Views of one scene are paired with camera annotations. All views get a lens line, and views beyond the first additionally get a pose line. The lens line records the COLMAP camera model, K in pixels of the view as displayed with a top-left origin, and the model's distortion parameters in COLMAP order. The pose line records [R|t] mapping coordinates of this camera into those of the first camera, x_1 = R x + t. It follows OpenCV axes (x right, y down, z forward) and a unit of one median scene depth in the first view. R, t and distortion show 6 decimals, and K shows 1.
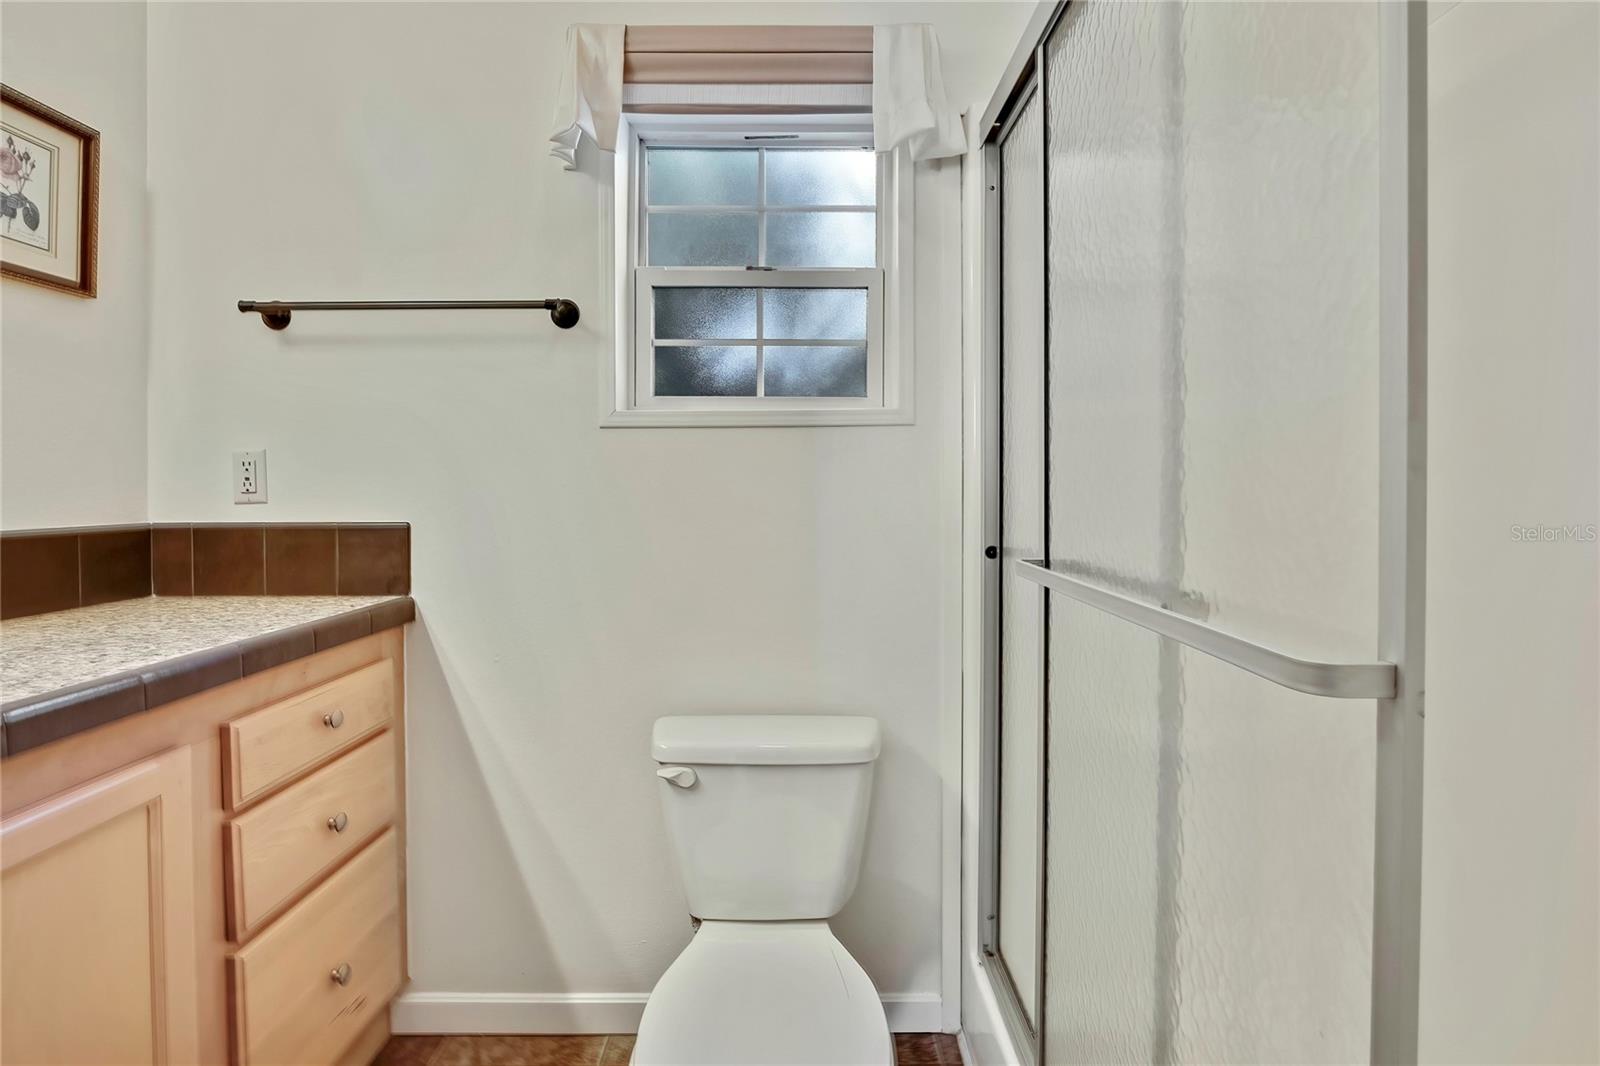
lens RADIAL K [[679.4, 0, 807.4], [0, 679.4, 504.3], [0, 0, 1]] dist [-0.020674, -0.000140]
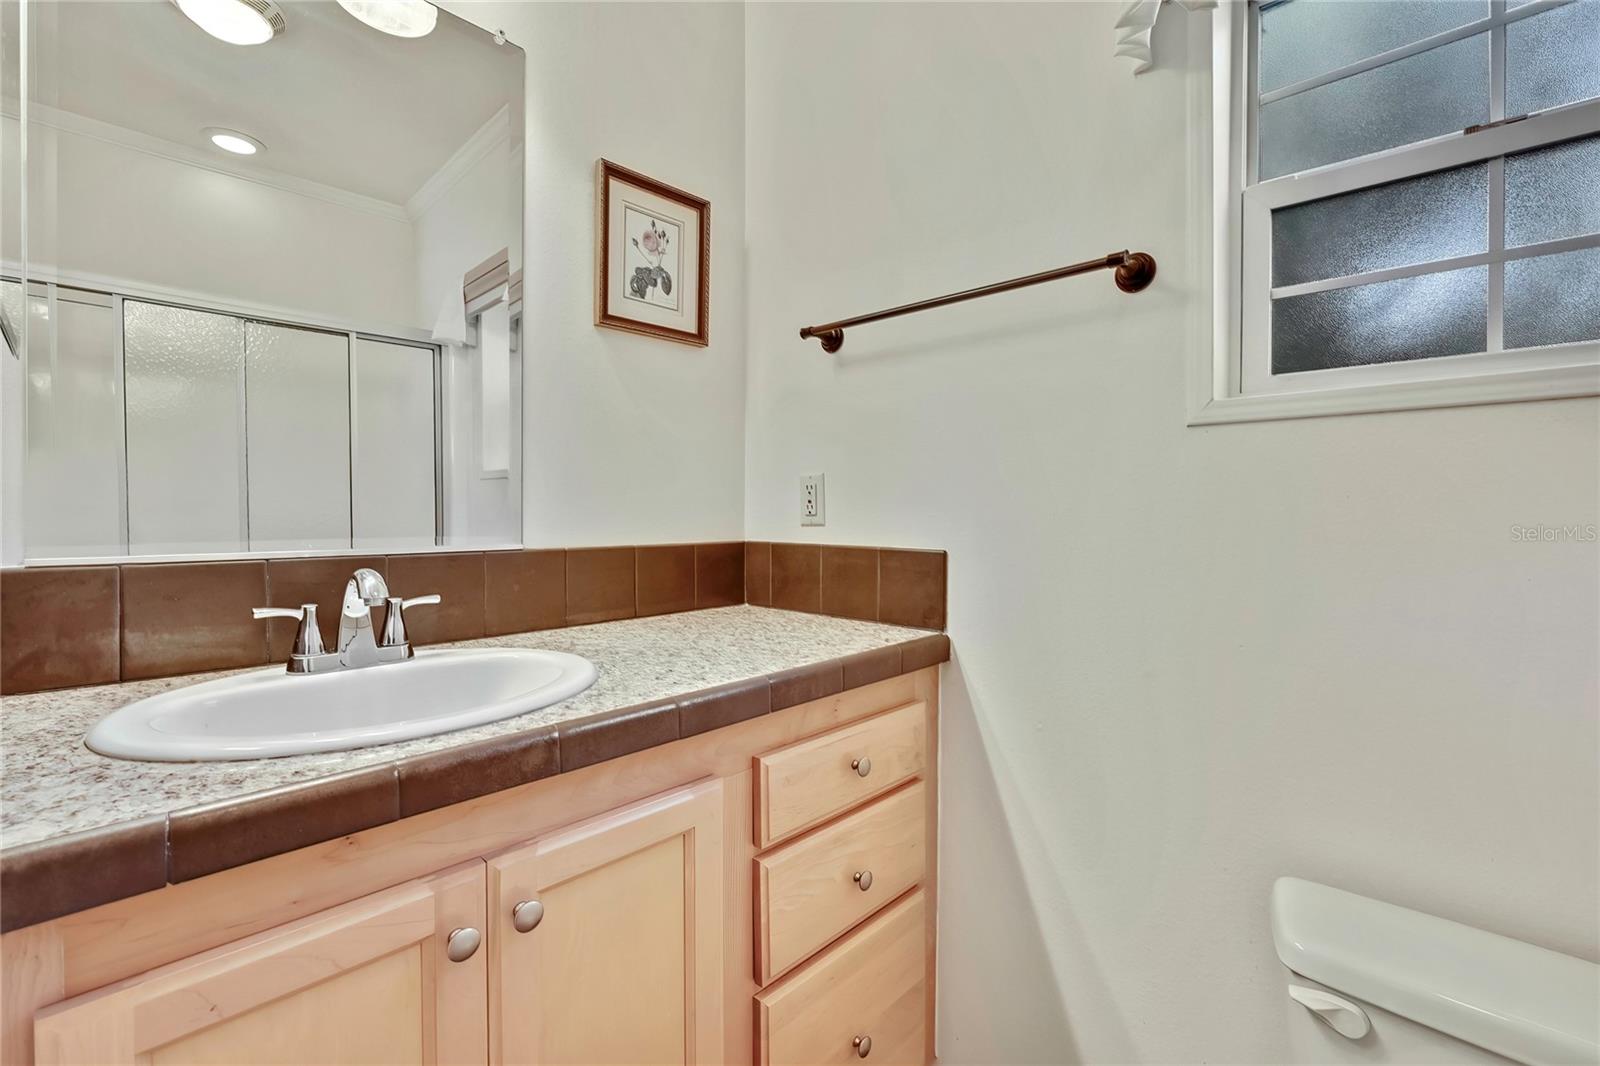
lens RADIAL K [[705.0, 0, 796.2], [0, 705.0, 511.6], [0, 0, 1]] dist [-0.009456, -0.000163]
pose [[0.714111, 0.004098, -0.700021, -0.091171], [-0.022081, 0.999617, -0.016673, -0.003755], [0.699684, 0.027363, 0.713928, 0.218203]]
